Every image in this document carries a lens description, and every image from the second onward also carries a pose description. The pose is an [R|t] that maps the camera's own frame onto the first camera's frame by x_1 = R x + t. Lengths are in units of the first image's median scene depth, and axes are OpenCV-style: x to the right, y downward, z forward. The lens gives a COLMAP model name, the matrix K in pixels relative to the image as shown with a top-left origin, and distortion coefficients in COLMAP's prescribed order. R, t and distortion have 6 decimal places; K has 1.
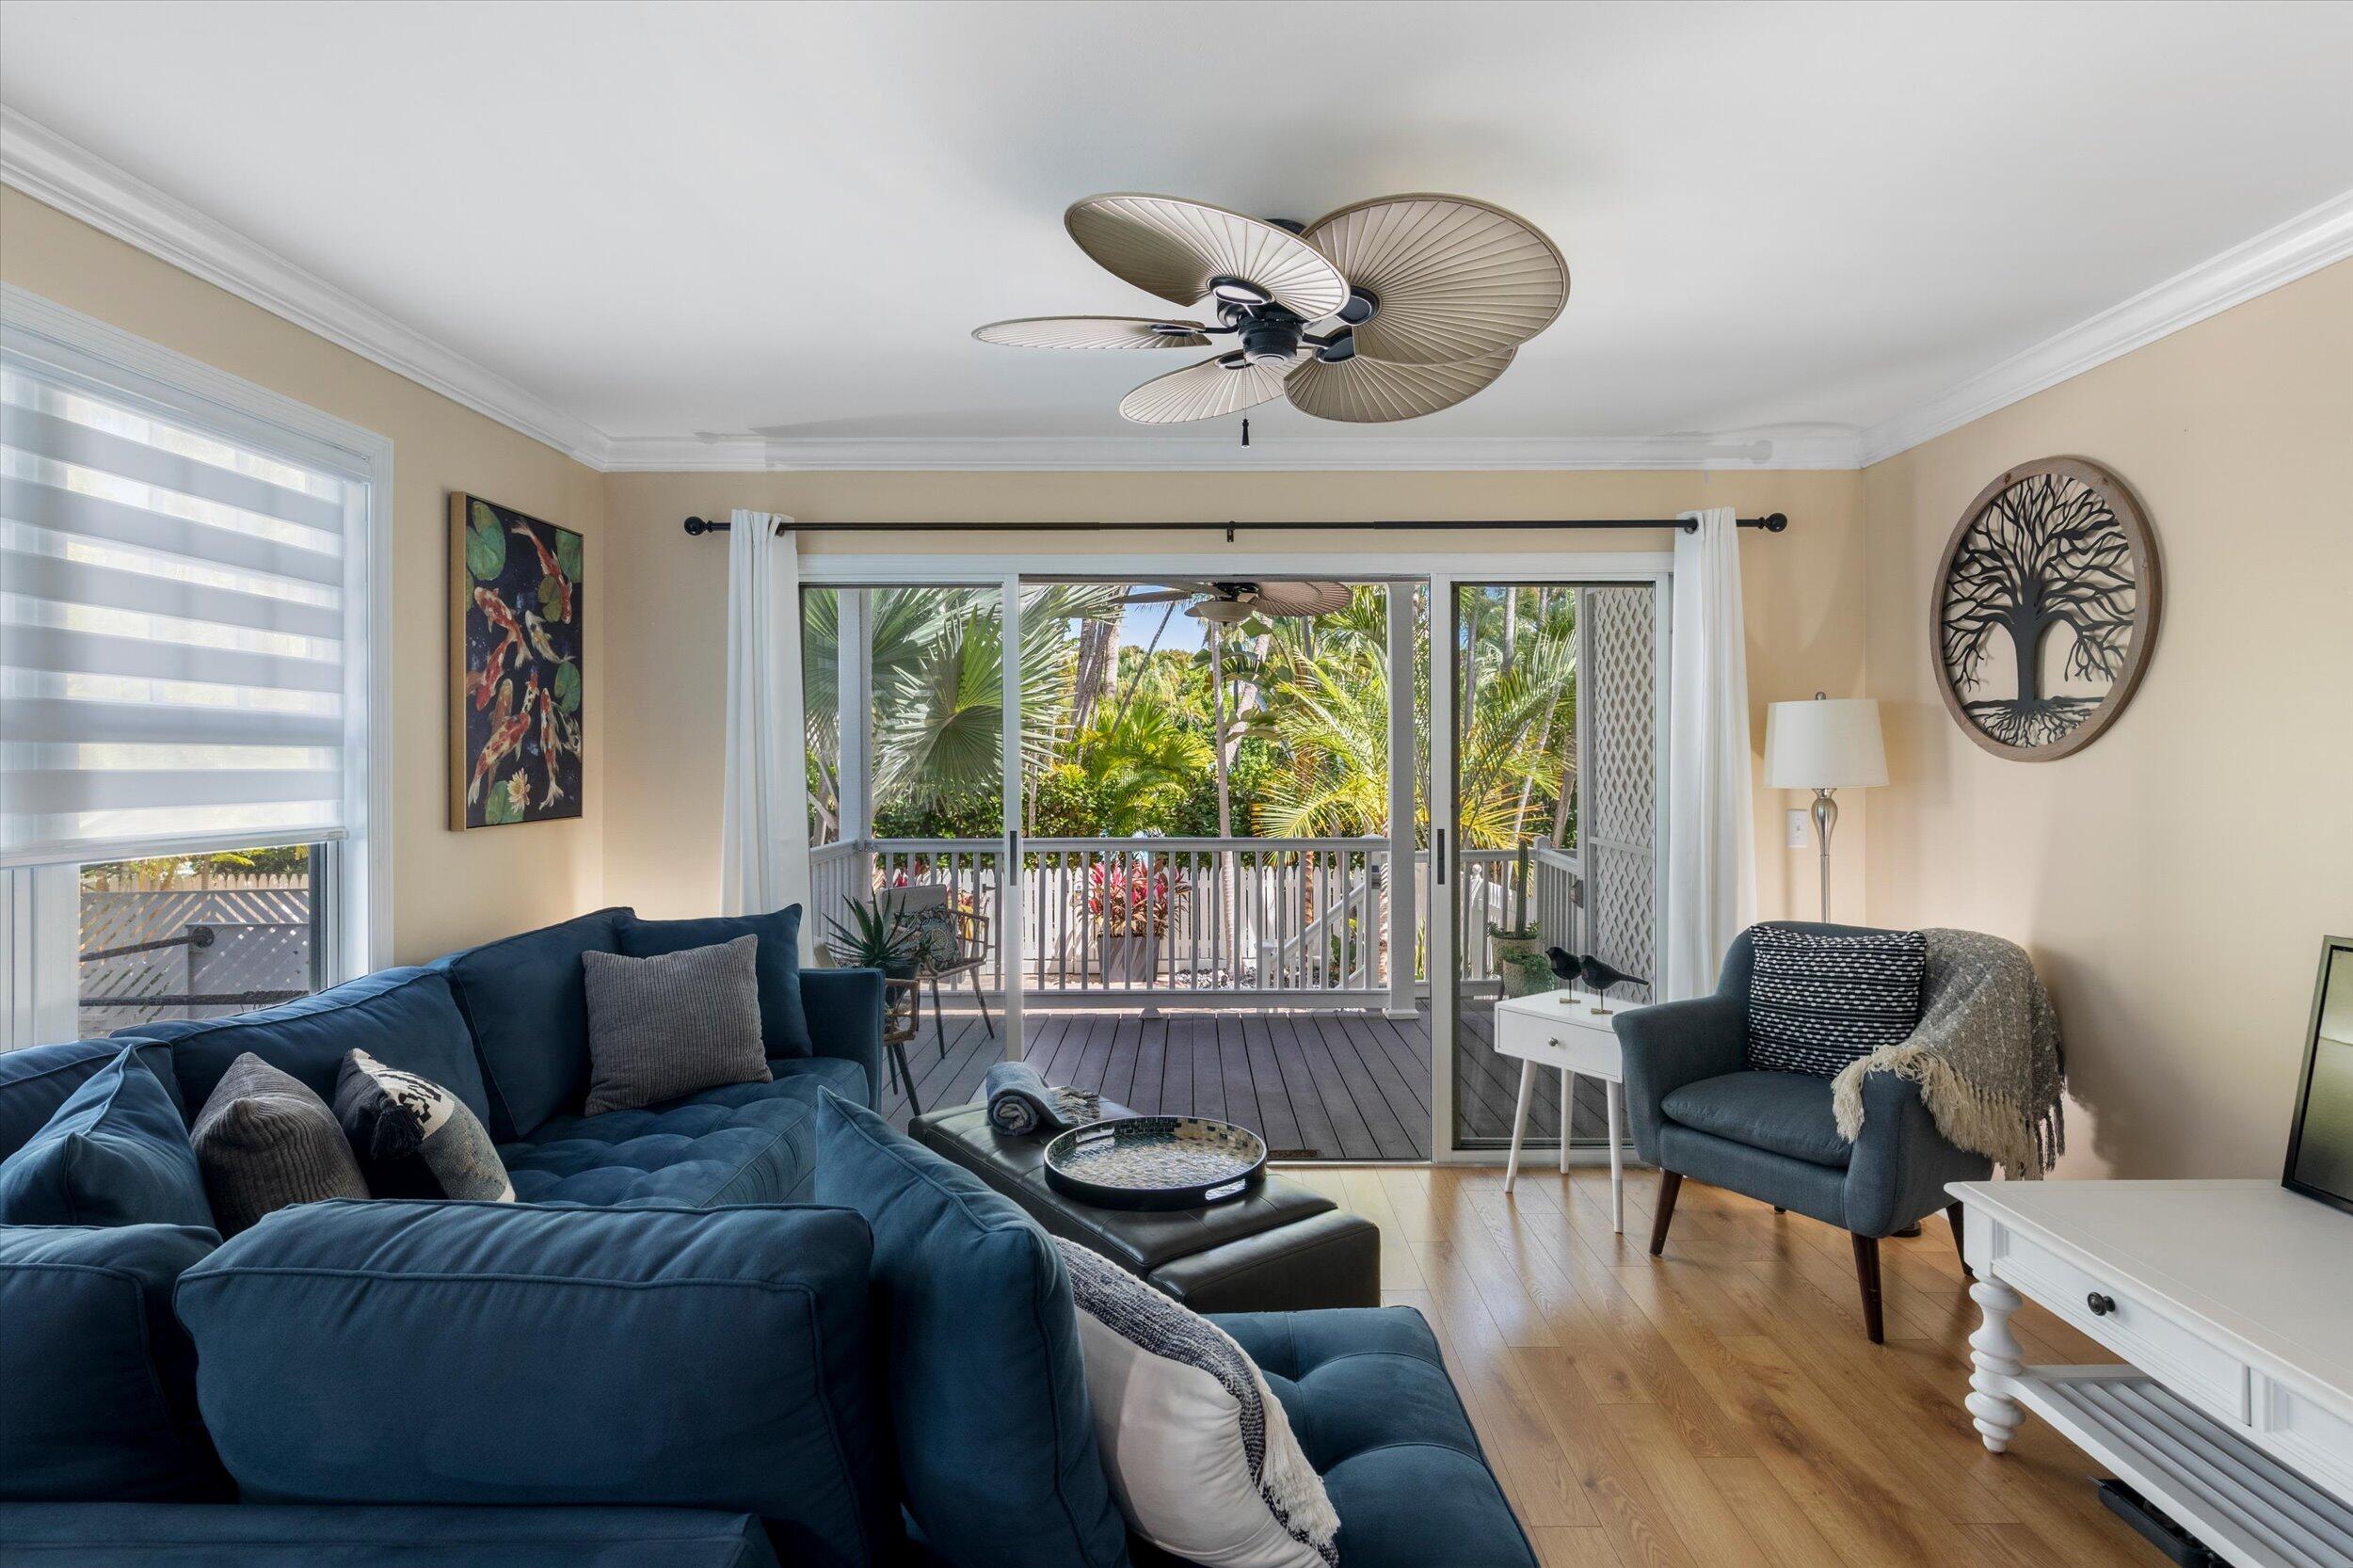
lens RADIAL K [[1143.5, 0, 1192.5], [0, 1143.5, 762.9], [0, 0, 1]] dist [0.002669, -0.000781]
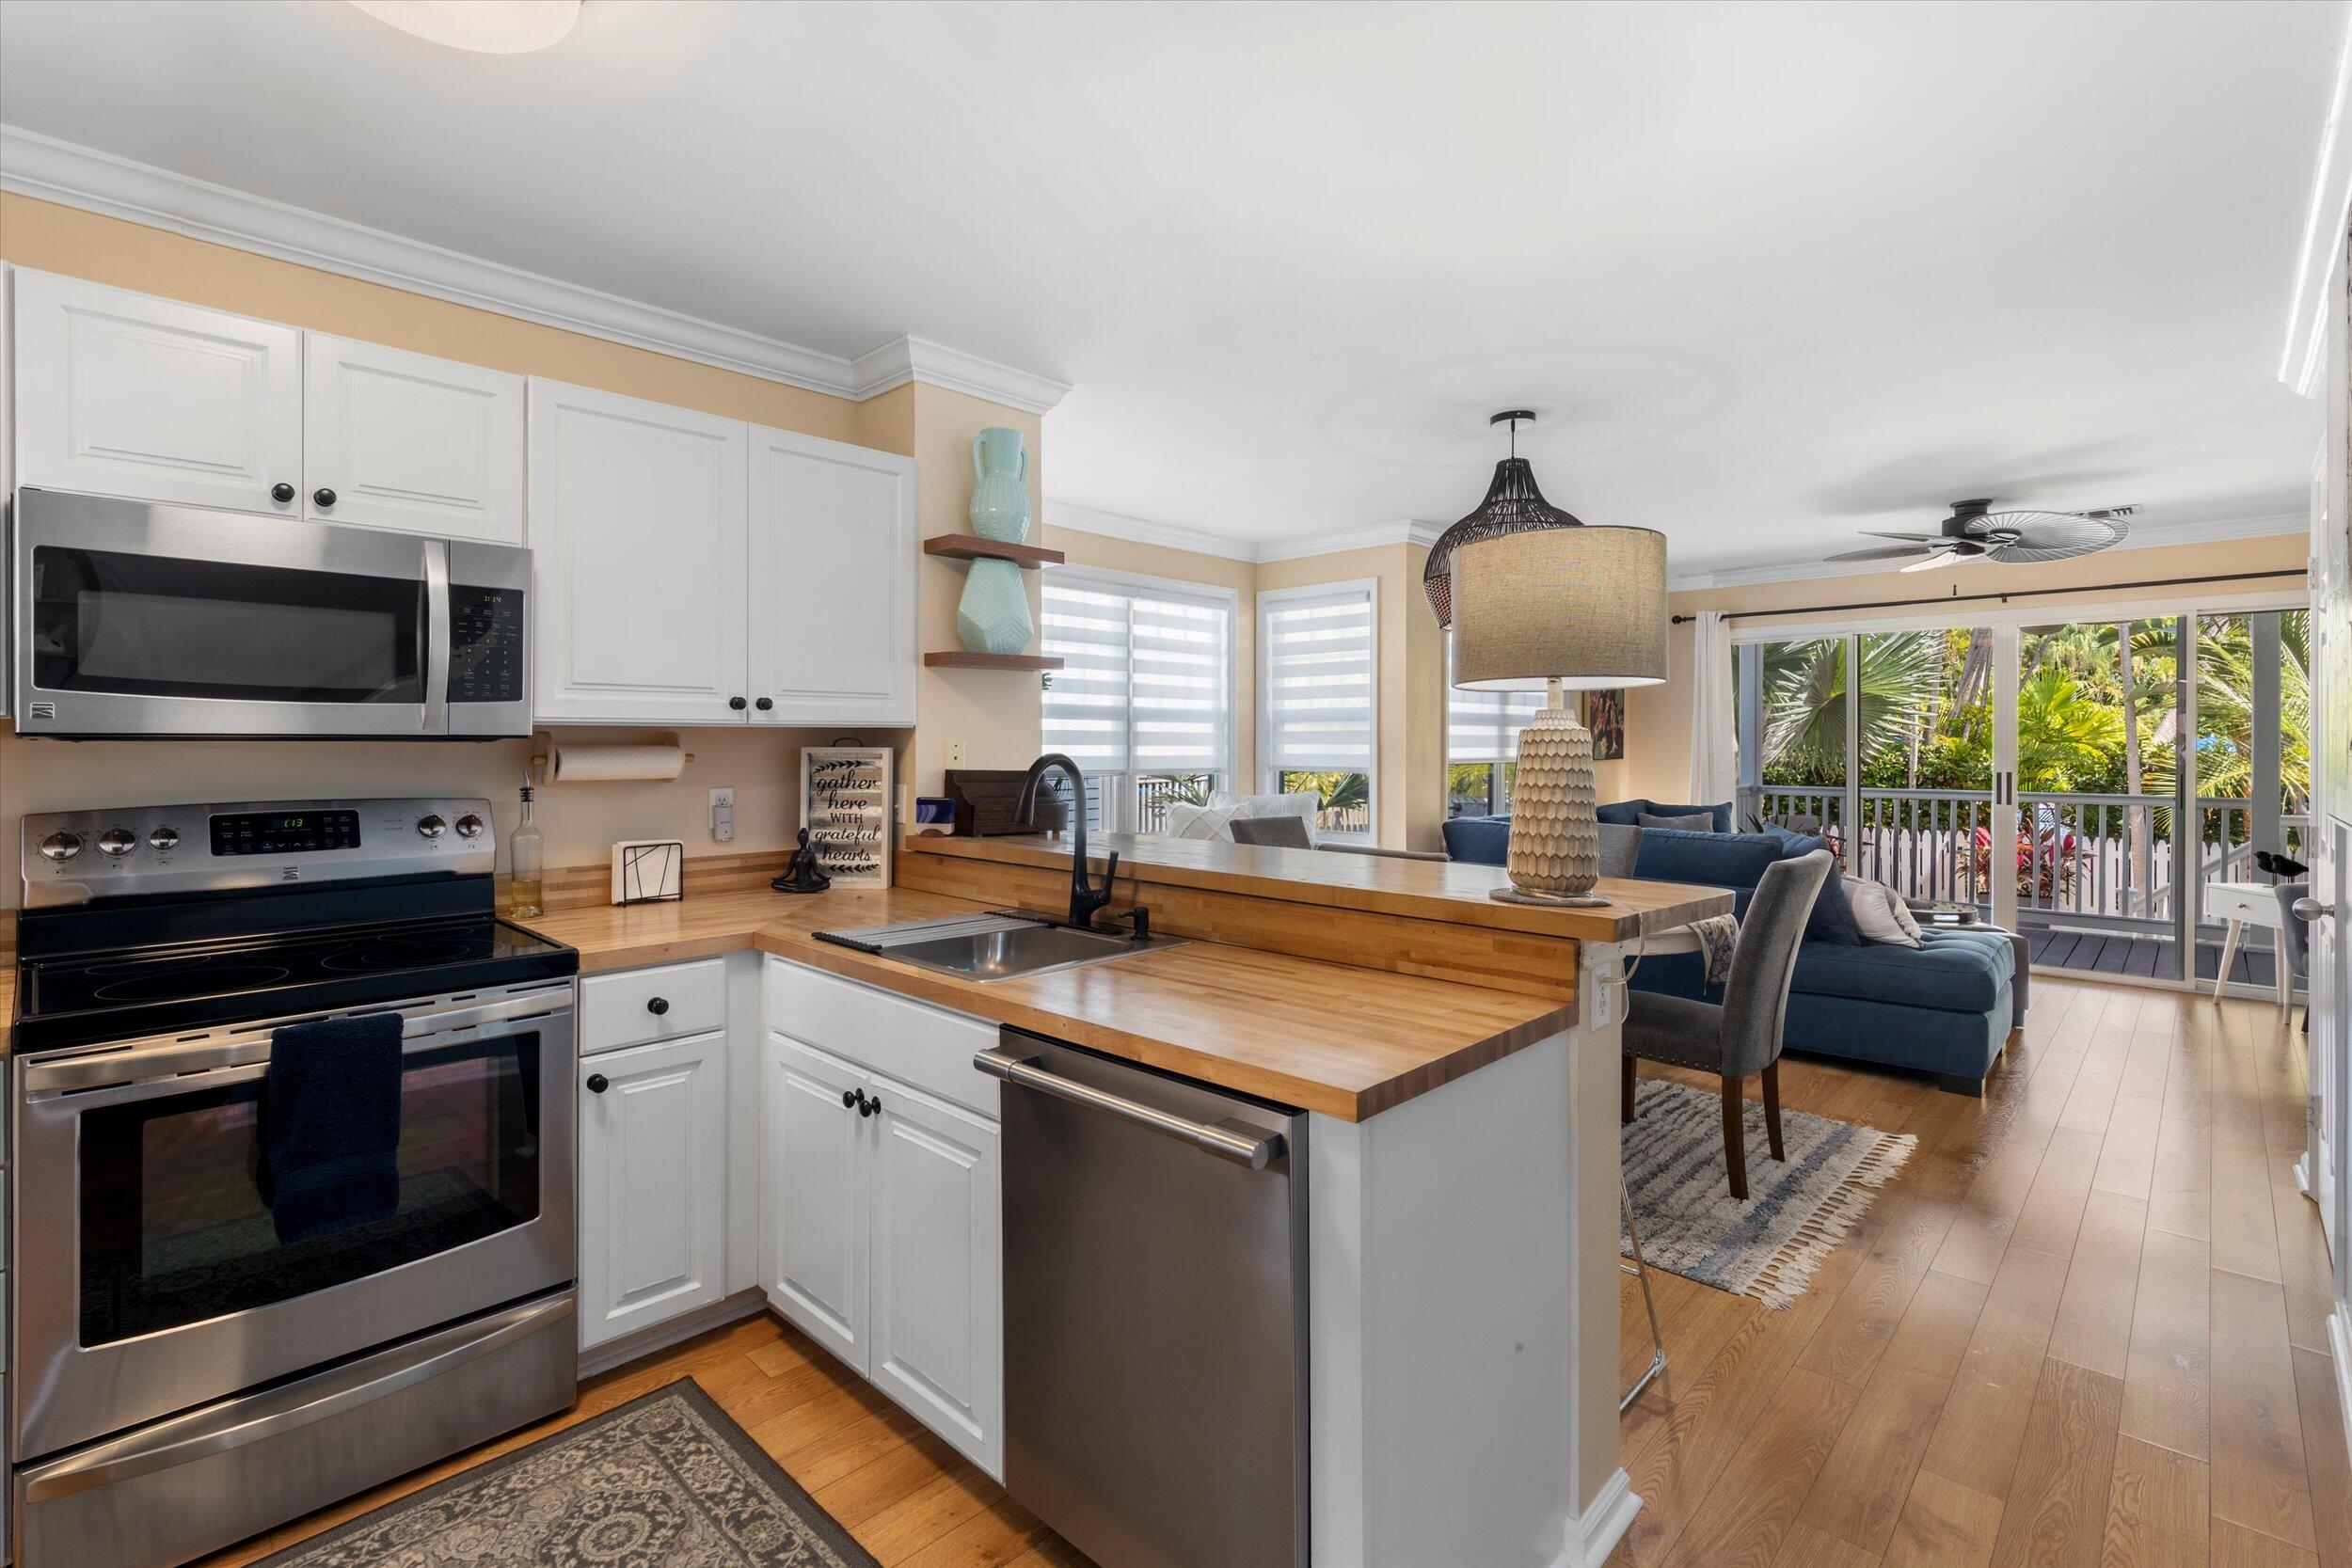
lens RADIAL K [[1070.7, 0, 1164.6], [0, 1070.7, 746.0], [0, 0, 1]] dist [0.000652, 0.000132]
pose [[0.717995, 0.006948, -0.696013, 0.298000], [-0.001887, 0.999966, 0.008035, 0.009508], [0.696045, -0.004456, 0.717984, -1.232460]]
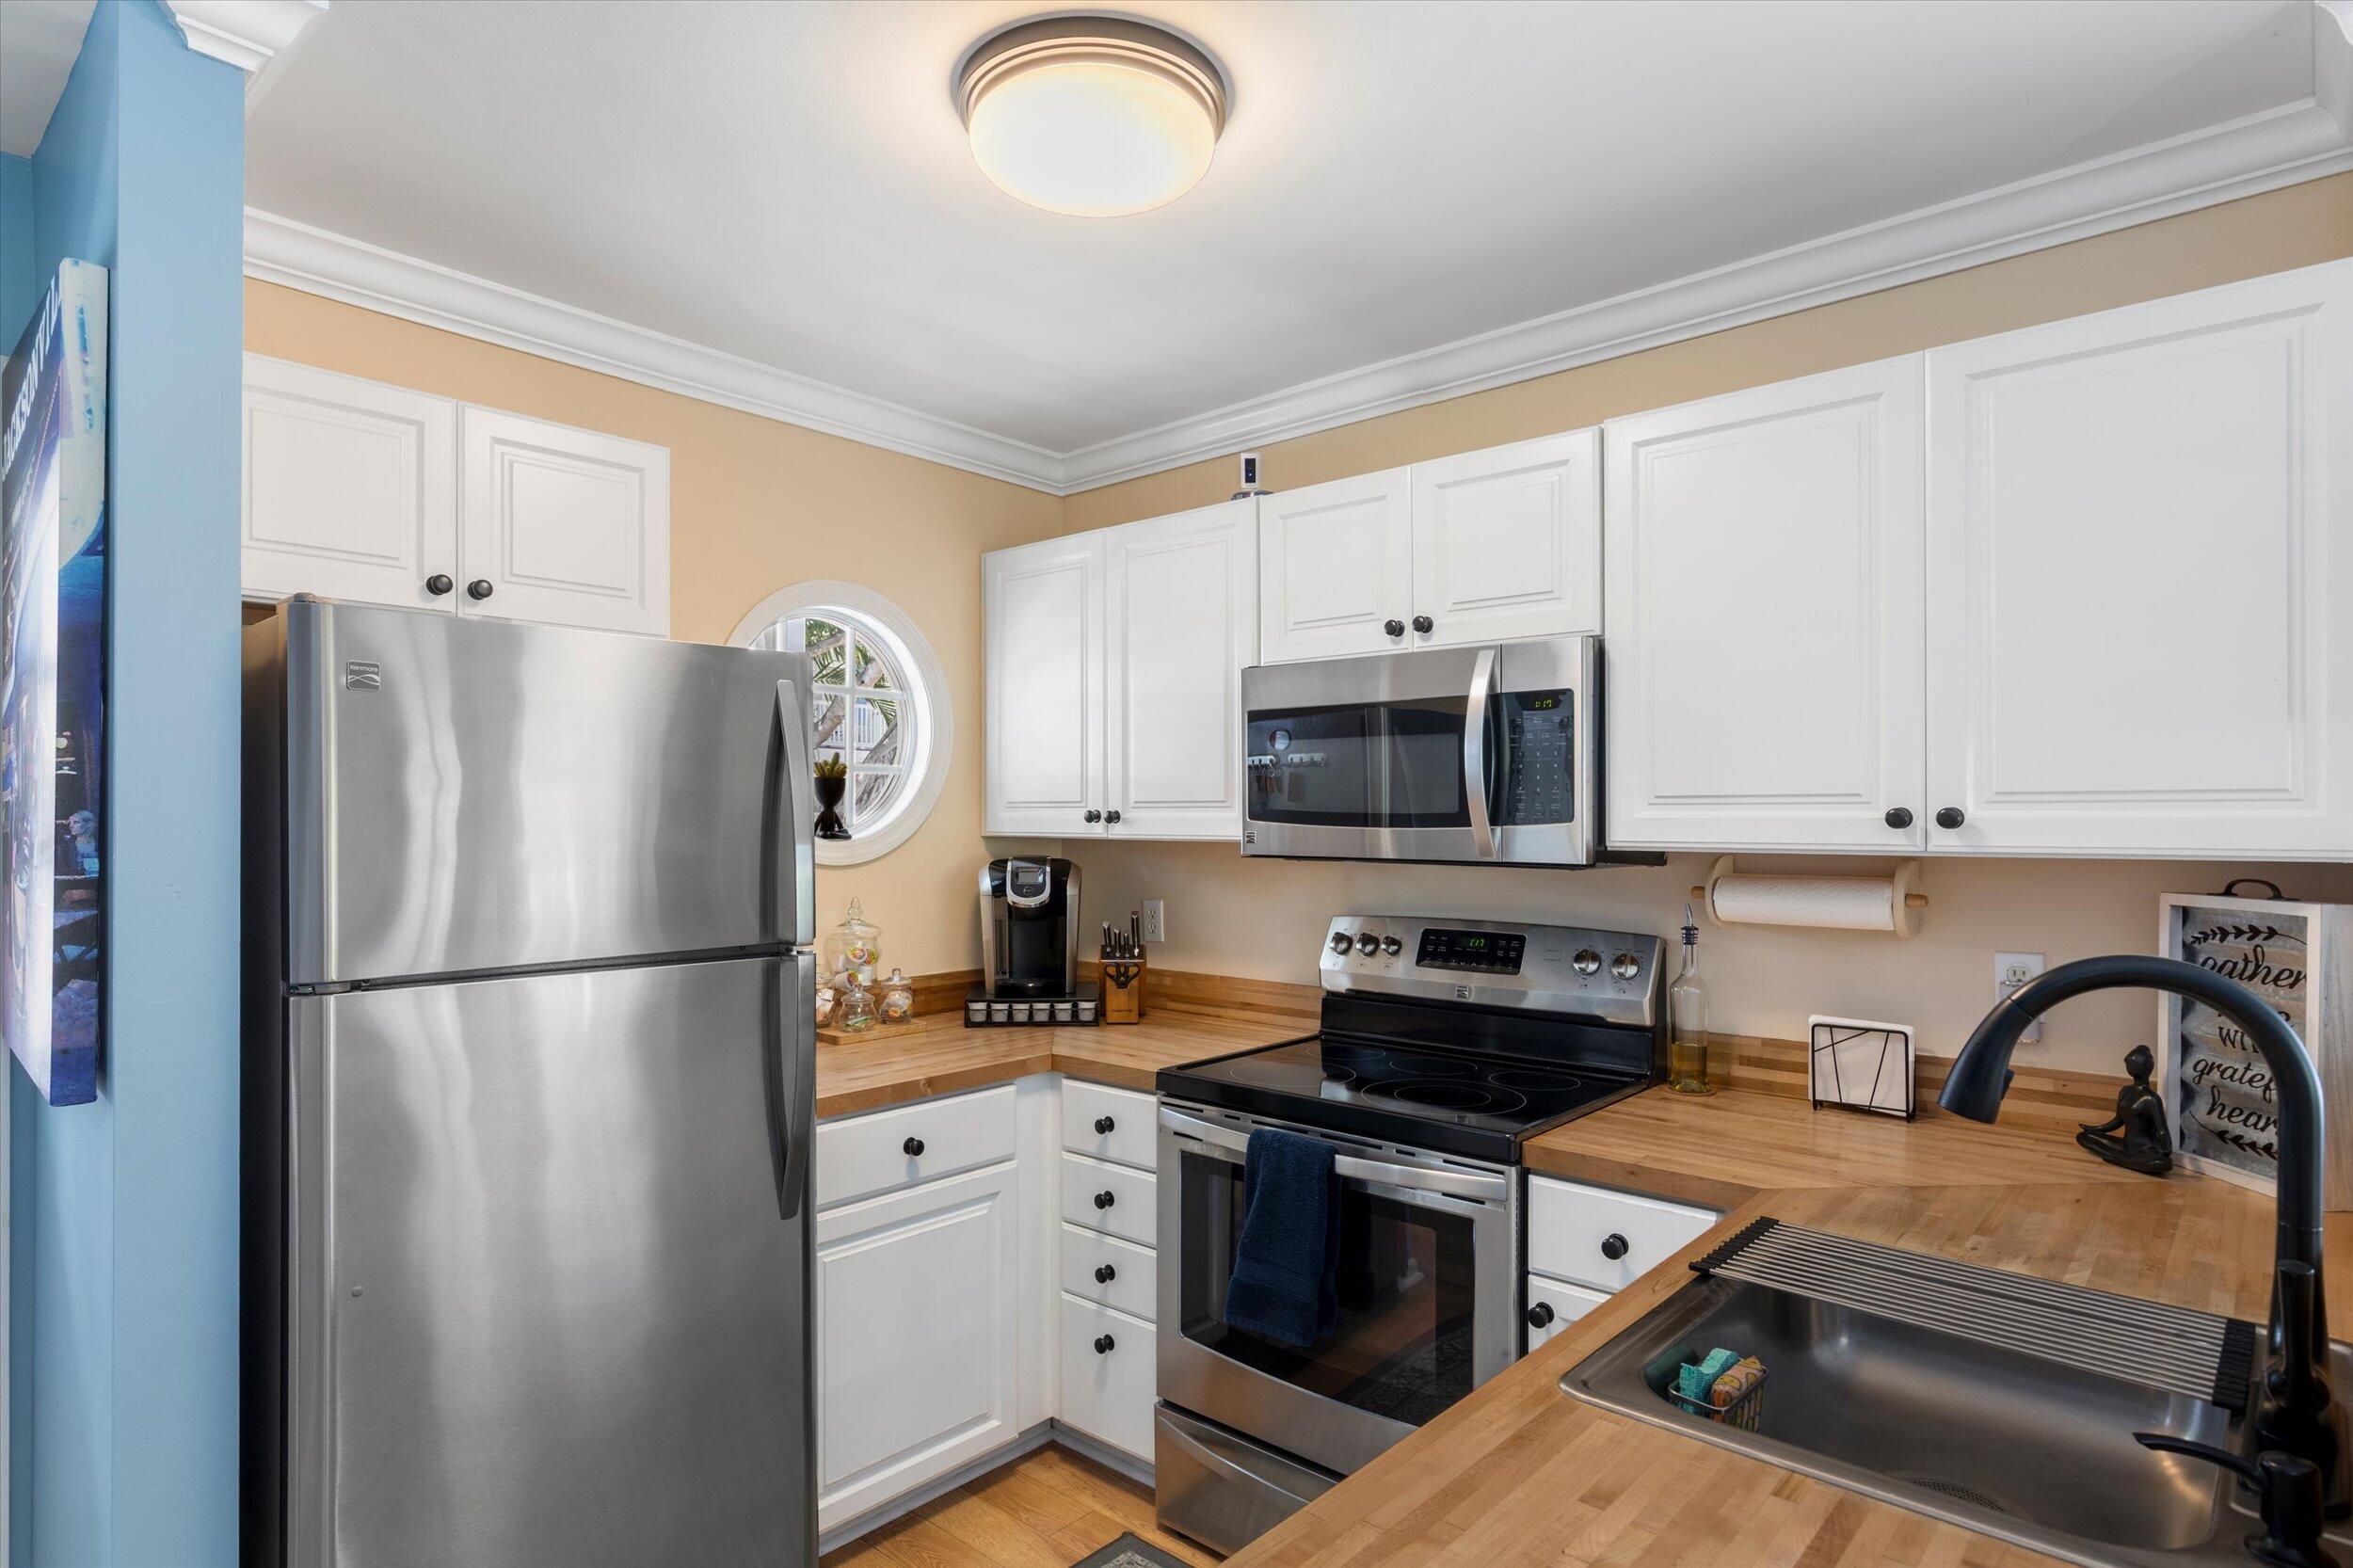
lens RADIAL K [[1253.2, 0, 1173.9], [0, 1253.2, 818.2], [0, 0, 1]] dist [0.001703, 0.000186]
pose [[-0.670064, -0.000410, -0.742303, 0.162699], [-0.001394, 0.999999, 0.000706, -0.014537], [0.742302, 0.001508, -0.670064, -0.753437]]
